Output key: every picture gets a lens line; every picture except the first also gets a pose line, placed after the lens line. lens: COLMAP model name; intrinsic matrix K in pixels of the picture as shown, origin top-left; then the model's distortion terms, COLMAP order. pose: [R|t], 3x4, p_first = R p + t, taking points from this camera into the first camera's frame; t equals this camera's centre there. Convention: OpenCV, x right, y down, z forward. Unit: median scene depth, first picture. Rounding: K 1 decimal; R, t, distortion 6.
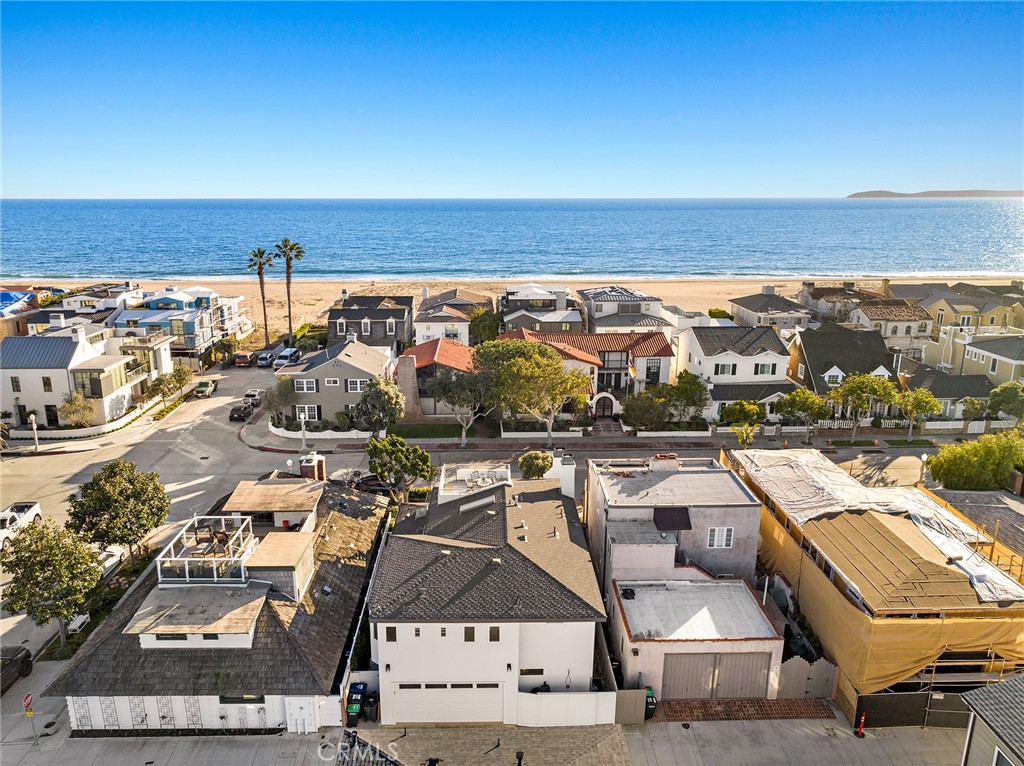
lens RADIAL K [[740.6, 0, 505.0], [0, 740.6, 388.8], [0, 0, 1]] dist [-0.036487, 0.005058]
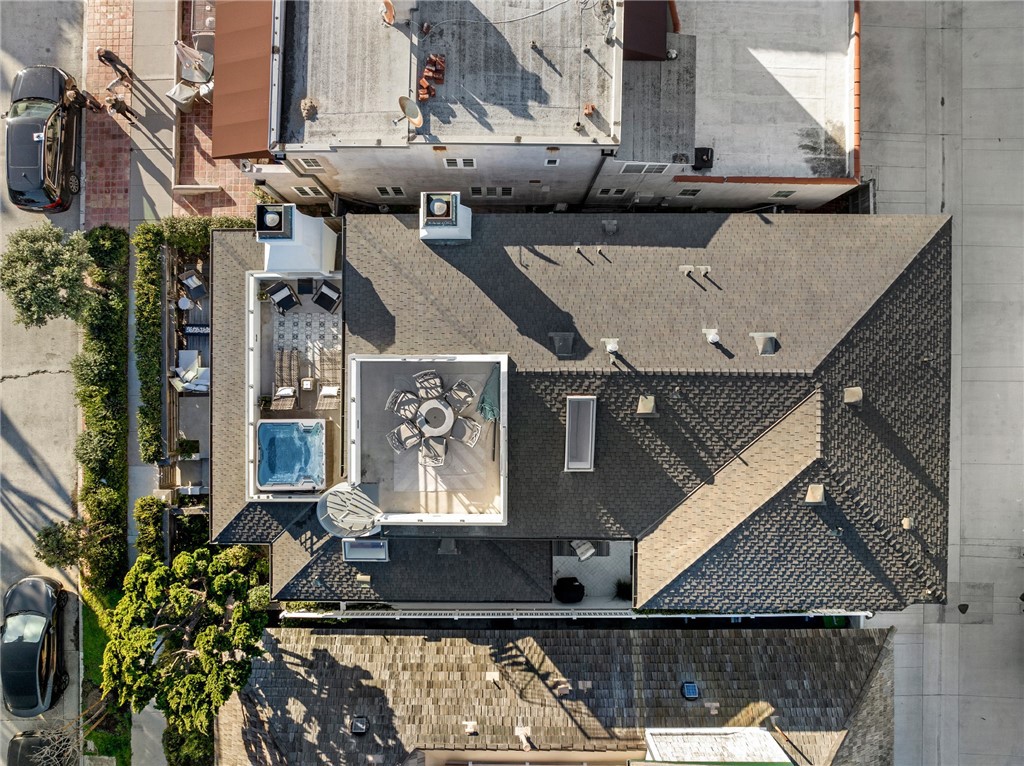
lens RADIAL K [[740.6, 0, 482.0], [0, 740.6, 378.8], [0, 0, 1]] dist [-0.036487, 0.005058]
pose [[0.026552, -0.999647, -0.000218, -0.002627], [0.280316, 0.007236, 0.959881, -0.154036], [-0.959541, -0.025548, 0.280409, 0.496166]]
